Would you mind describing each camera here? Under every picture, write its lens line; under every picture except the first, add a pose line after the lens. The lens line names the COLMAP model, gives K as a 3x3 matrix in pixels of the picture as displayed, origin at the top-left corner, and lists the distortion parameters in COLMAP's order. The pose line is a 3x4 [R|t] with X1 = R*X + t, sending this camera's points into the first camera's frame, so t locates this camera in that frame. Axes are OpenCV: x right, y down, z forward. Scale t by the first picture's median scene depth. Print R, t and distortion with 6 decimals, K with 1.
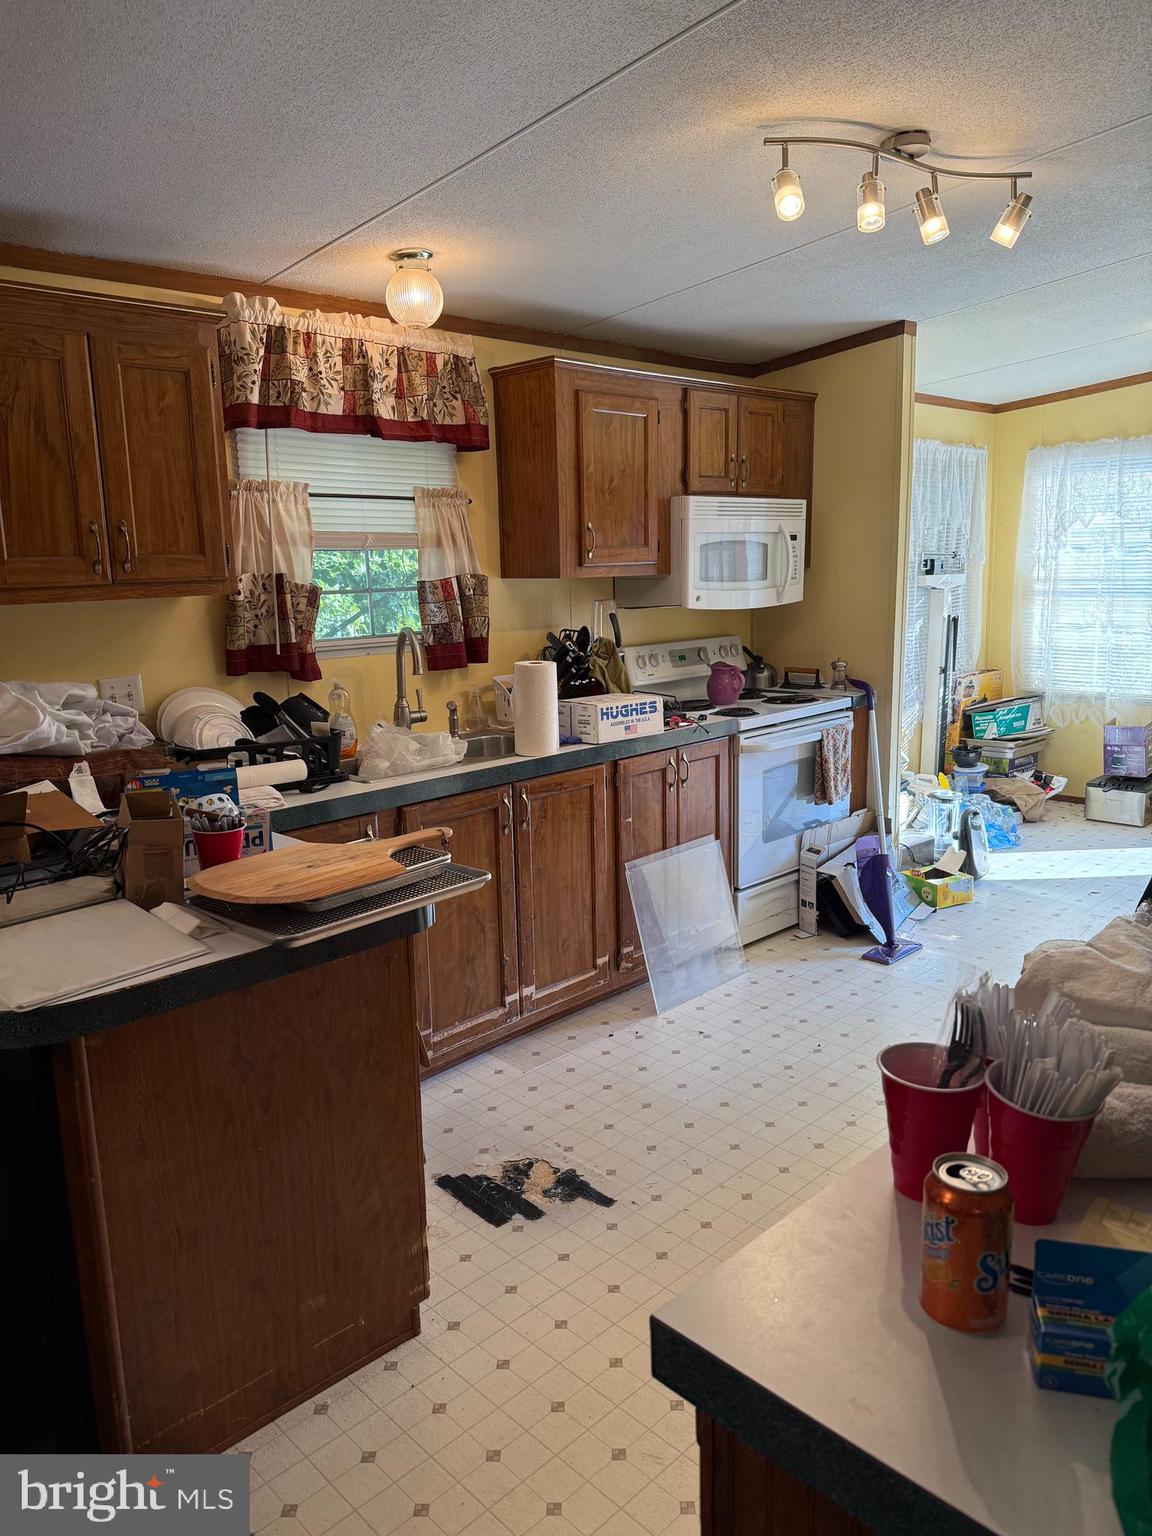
lens RADIAL K [[1076.8, 0, 576.0], [0, 1076.8, 768.0], [0, 0, 1]] dist [0.173809, -0.351477]
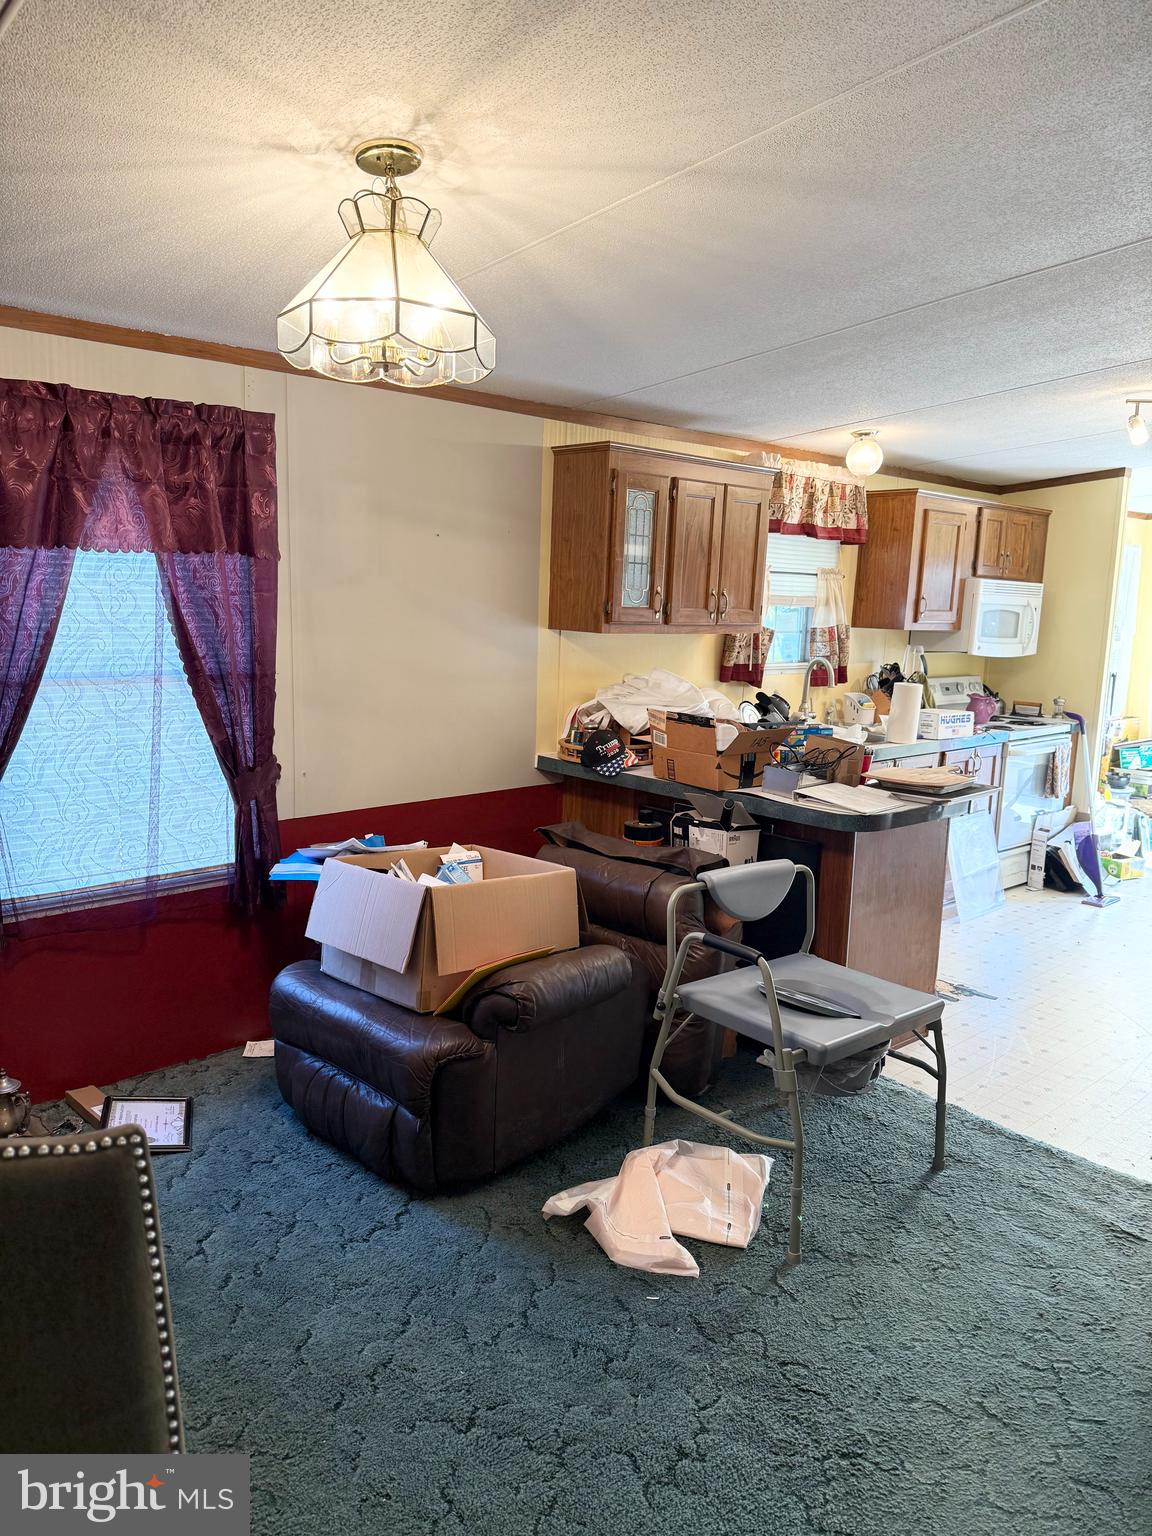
lens RADIAL K [[1076.8, 0, 576.0], [0, 1076.8, 768.0], [0, 0, 1]] dist [0.173809, -0.351477]
pose [[0.998039, 0.060643, -0.015524, -0.390676], [-0.061164, 0.997491, -0.035635, 0.088031], [0.013324, 0.036514, 0.999244, -0.463700]]
